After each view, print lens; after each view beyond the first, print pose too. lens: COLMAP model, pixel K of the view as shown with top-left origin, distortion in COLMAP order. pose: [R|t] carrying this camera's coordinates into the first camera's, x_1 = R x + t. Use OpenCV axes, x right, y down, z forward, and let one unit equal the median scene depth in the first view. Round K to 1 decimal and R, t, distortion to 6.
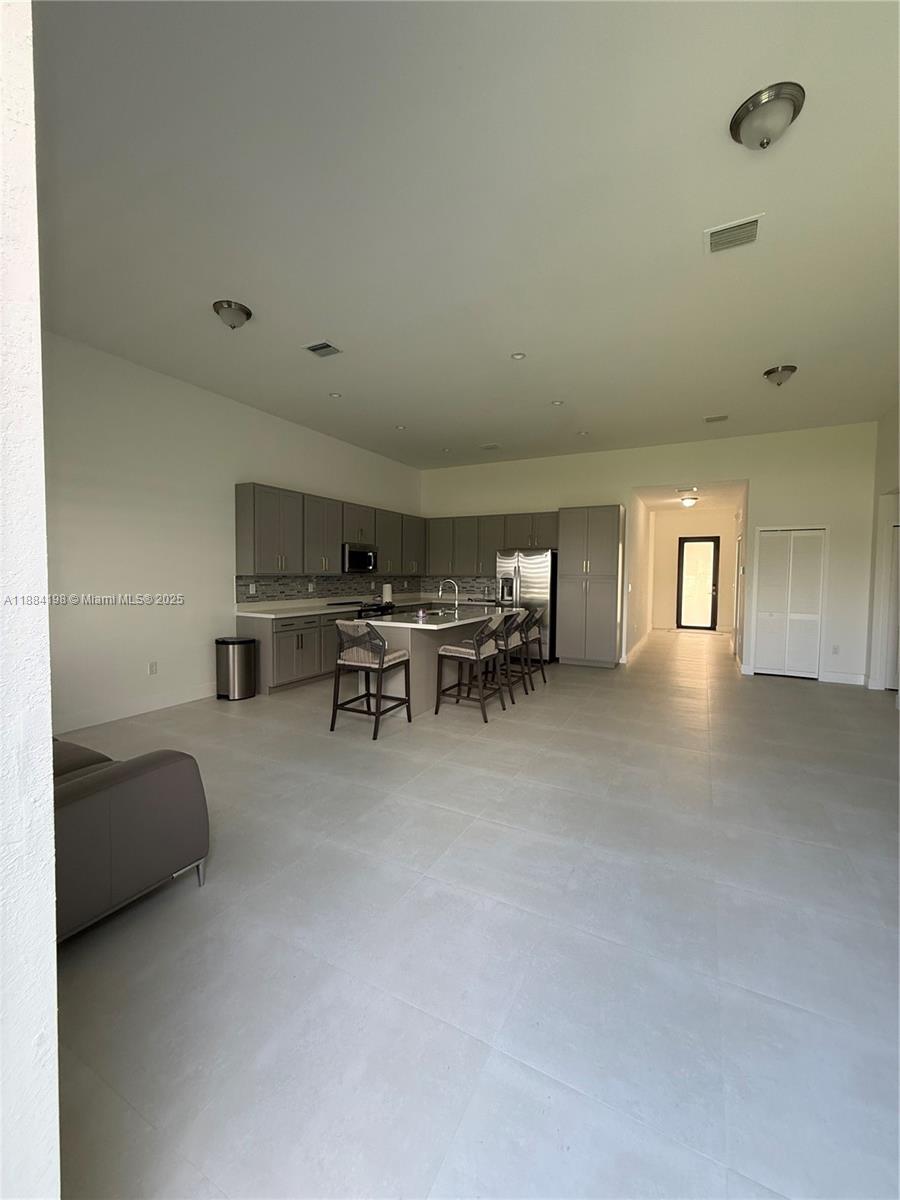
lens RADIAL K [[478.6, 0, 448.8], [0, 478.6, 594.8], [0, 0, 1]] dist [-0.002579, -0.000475]
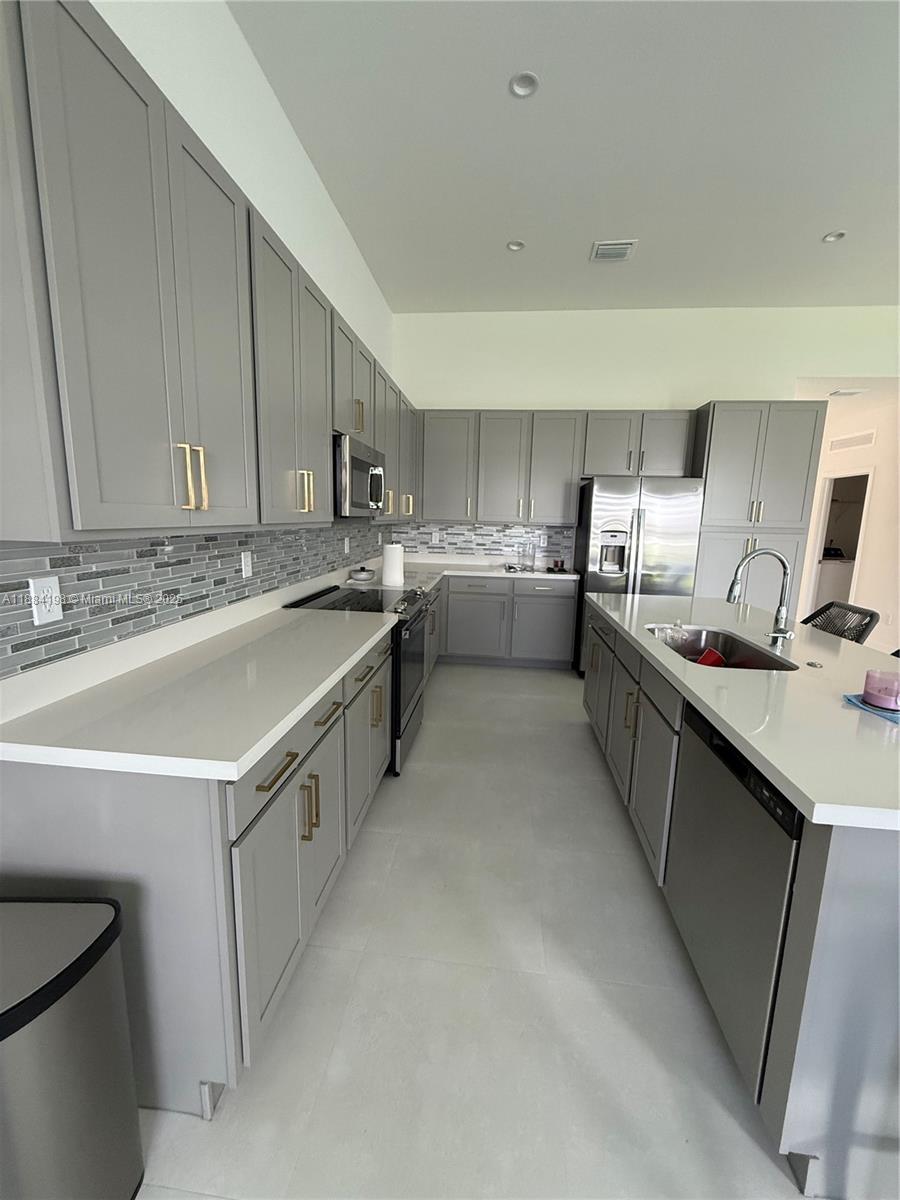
lens RADIAL K [[478.6, 0, 448.8], [0, 478.6, 594.8], [0, 0, 1]] dist [-0.002579, -0.000475]
pose [[0.929927, -0.047385, 0.364679, -0.261562], [0.001216, 0.992055, 0.125801, -0.033243], [-0.367742, -0.116542, 0.922596, 0.602280]]
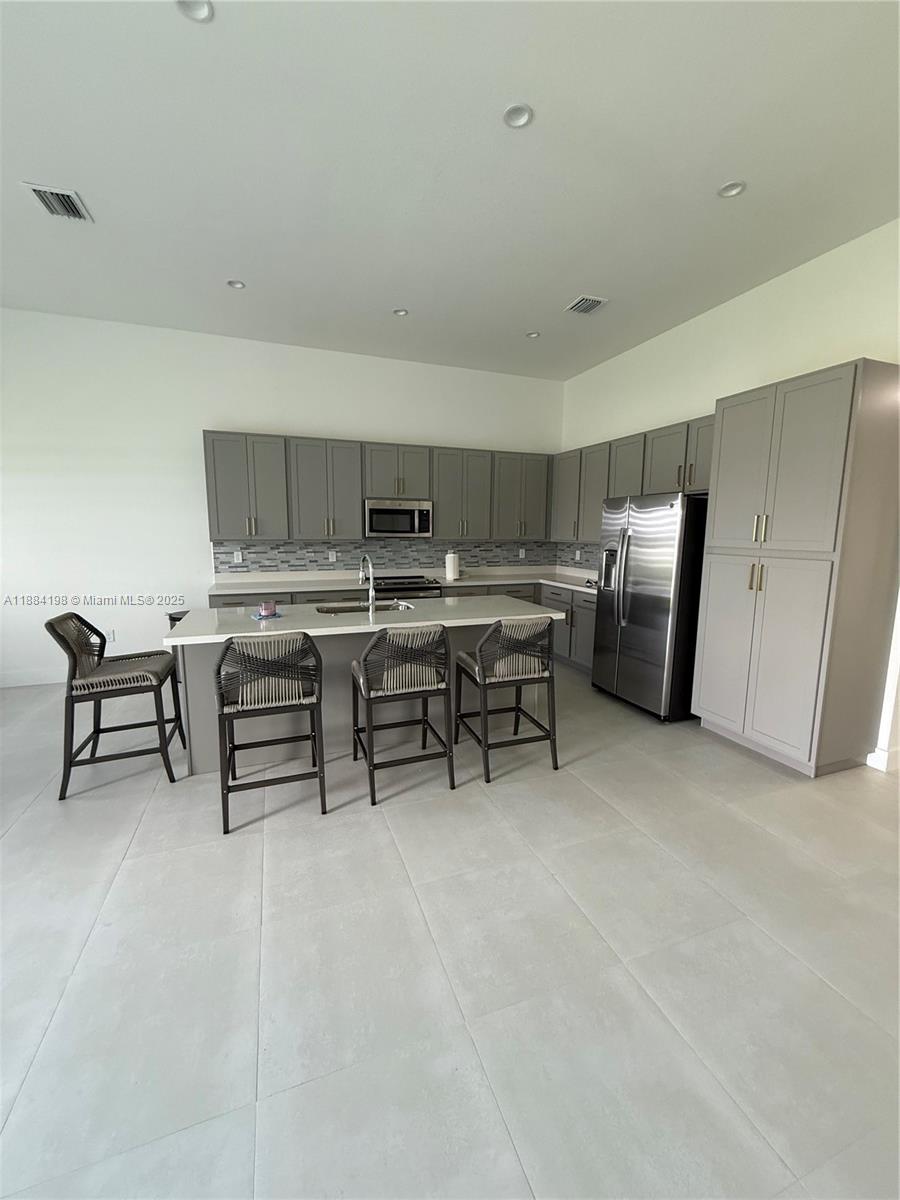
lens RADIAL K [[478.6, 0, 448.8], [0, 478.6, 594.8], [0, 0, 1]] dist [-0.002579, -0.000475]
pose [[0.749025, 0.087734, -0.656707, 0.366316], [-0.030765, 0.994730, 0.097803, -0.033167], [0.661827, -0.053053, 0.747777, 0.488060]]
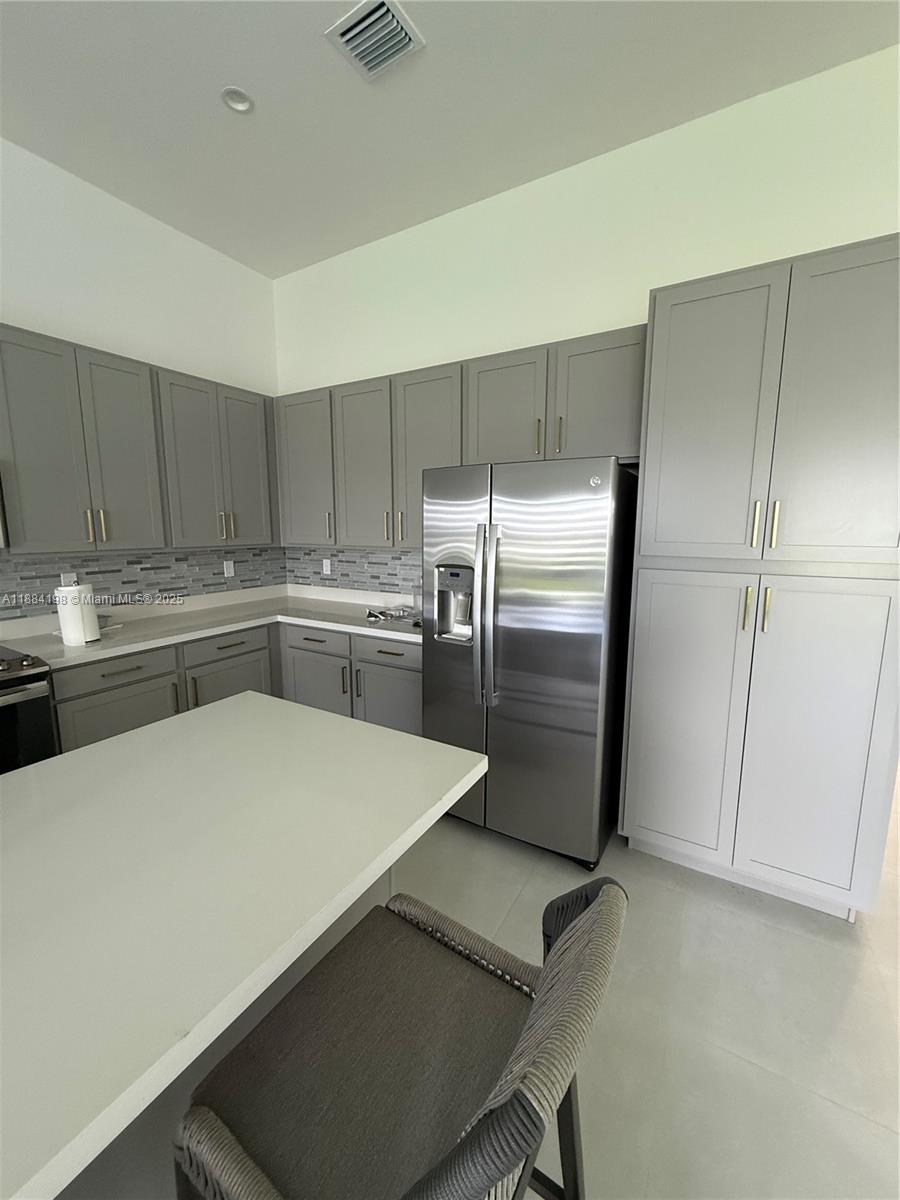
lens RADIAL K [[478.6, 0, 448.8], [0, 478.6, 594.8], [0, 0, 1]] dist [-0.002579, -0.000475]
pose [[0.998885, 0.000452, -0.047200, 0.138691], [0.004313, 0.994898, 0.100795, -0.048993], [0.047005, -0.100886, 0.993787, 0.747843]]
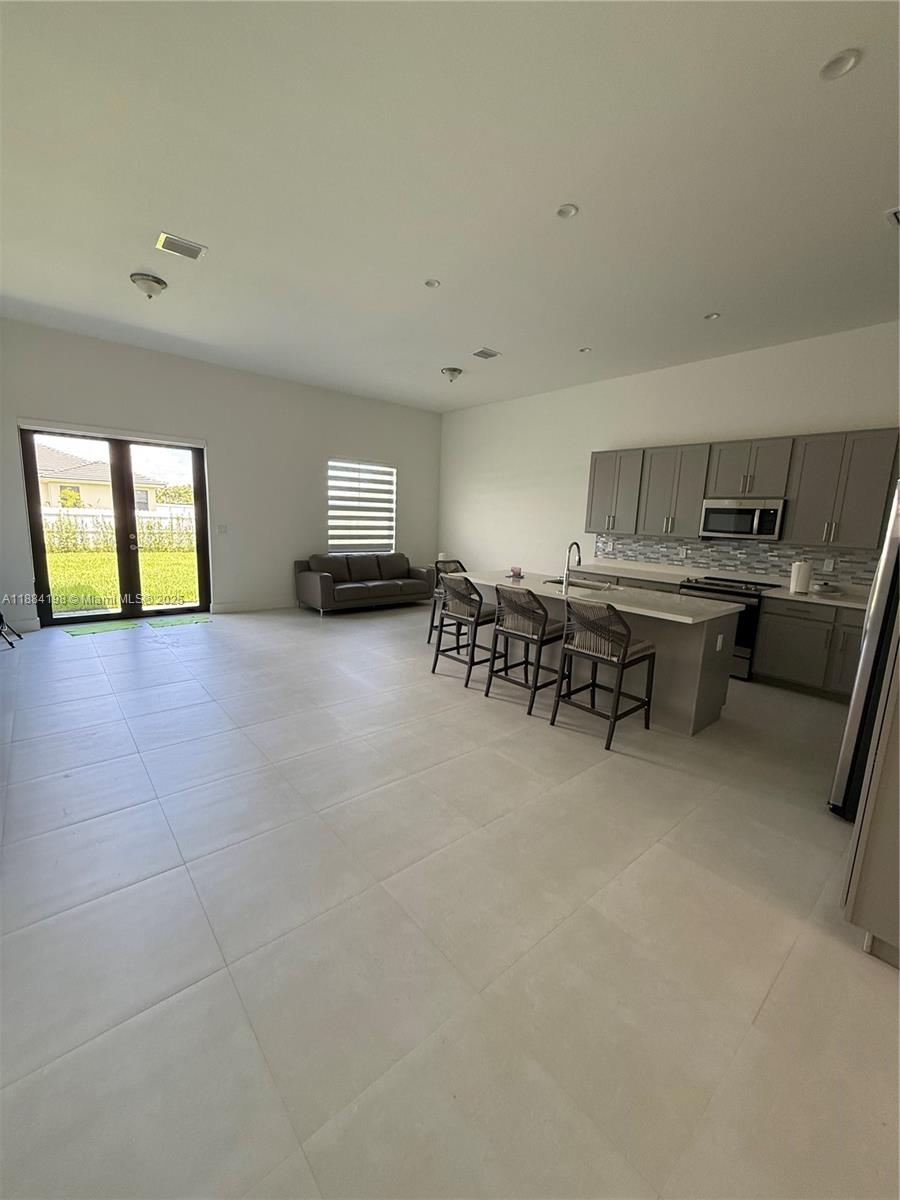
lens RADIAL K [[478.6, 0, 448.8], [0, 478.6, 594.8], [0, 0, 1]] dist [-0.002579, -0.000475]
pose [[-0.366990, 0.130166, -0.921073, 0.626420], [-0.084887, 0.981344, 0.172506, -0.050491], [0.926343, 0.141495, -0.349095, 0.858273]]
